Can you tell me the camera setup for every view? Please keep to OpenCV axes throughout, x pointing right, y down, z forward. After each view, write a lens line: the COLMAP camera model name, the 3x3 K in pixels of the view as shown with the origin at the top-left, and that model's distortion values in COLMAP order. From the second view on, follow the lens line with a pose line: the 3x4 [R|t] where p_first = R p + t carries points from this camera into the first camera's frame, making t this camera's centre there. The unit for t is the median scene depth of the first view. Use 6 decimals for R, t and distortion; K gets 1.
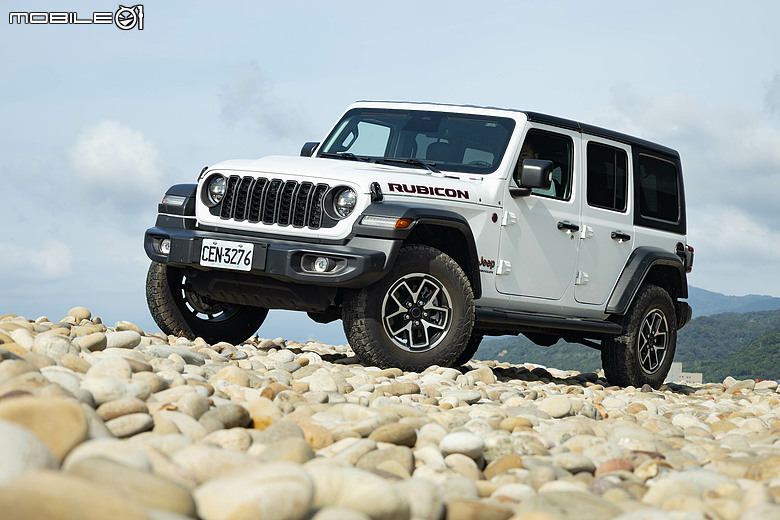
lens RADIAL K [[1983.6, 0, 389.4], [0, 1983.6, 262.0], [0, 0, 1]] dist [0.144306, 0.000000]
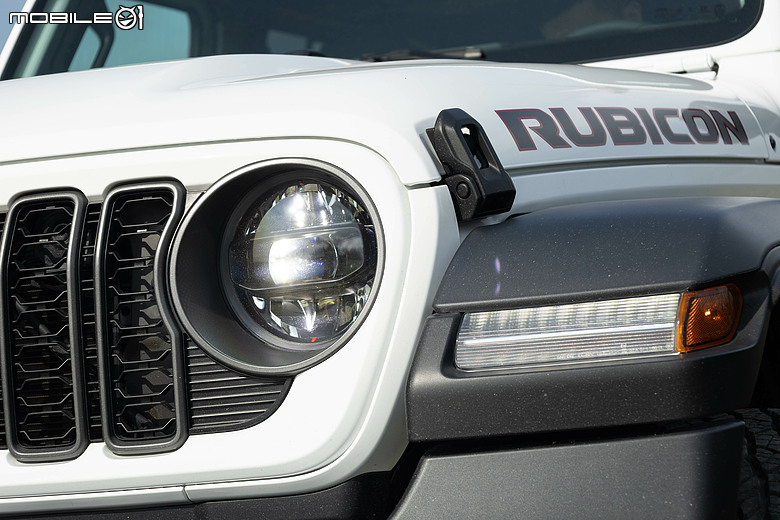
lens RADIAL K [[2095.6, 0, 392.5], [0, 2095.6, 260.3], [0, 0, 1]] dist [0.059706, 0.000000]
pose [[0.960087, -0.195799, 0.199738, -0.049978], [0.199804, 0.979836, 0.000107, -0.028067], [-0.195731, 0.039806, 0.979849, 0.808184]]
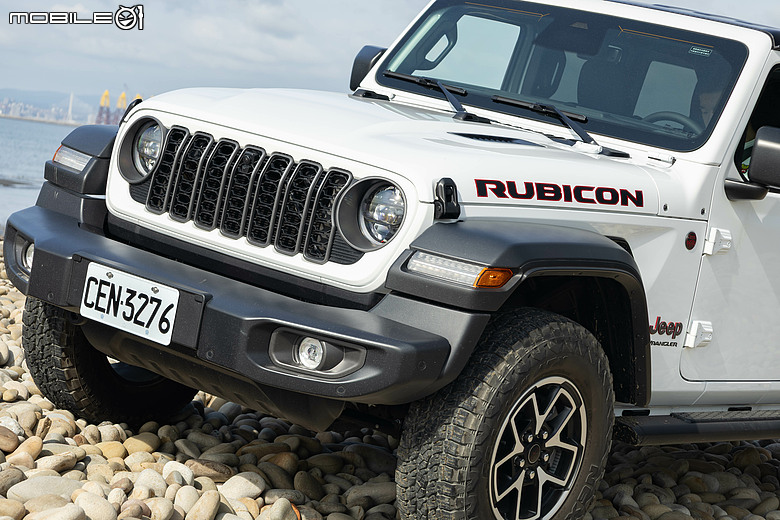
lens RADIAL K [[1893.2, 0, 388.3], [0, 1893.2, 253.6], [0, 0, 1]] dist [0.110811, 0.000000]
pose [[0.992119, 0.089036, -0.088158, 0.020204], [-0.079937, 0.991583, 0.101848, -0.066270], [0.096484, -0.093998, 0.990886, 0.536287]]
